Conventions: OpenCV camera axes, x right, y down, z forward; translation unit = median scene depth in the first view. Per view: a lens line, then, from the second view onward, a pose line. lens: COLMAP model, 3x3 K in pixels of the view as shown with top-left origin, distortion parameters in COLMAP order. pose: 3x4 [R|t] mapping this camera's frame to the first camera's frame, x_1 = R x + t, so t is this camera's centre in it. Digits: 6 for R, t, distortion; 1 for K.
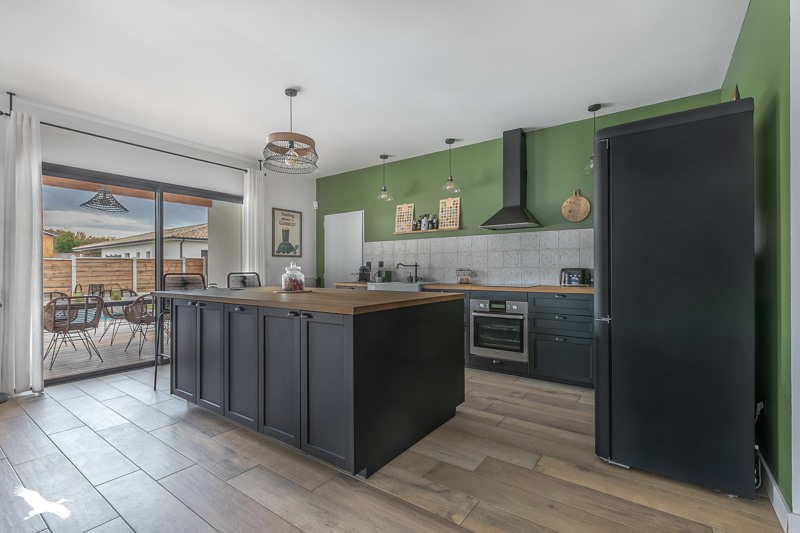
lens RADIAL K [[362.9, 0, 400.0], [0, 362.9, 266.5], [0, 0, 1]] dist [-0.099749, -0.000131]
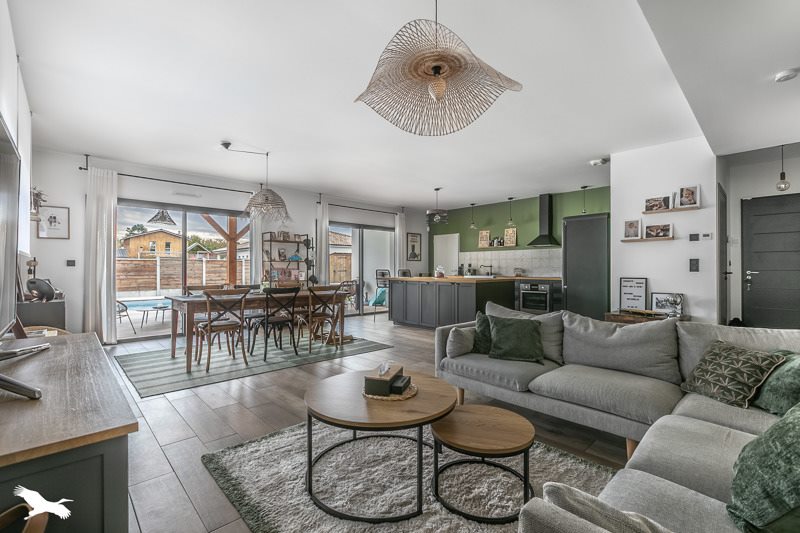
lens RADIAL K [[362.9, 0, 400.0], [0, 362.9, 266.5], [0, 0, 1]] dist [-0.099749, -0.000131]
pose [[0.982826, 0.004849, -0.184471, -0.069084], [-0.005045, 0.999987, -0.000591, 0.002408], [0.184466, 0.001511, 0.982838, -0.829161]]
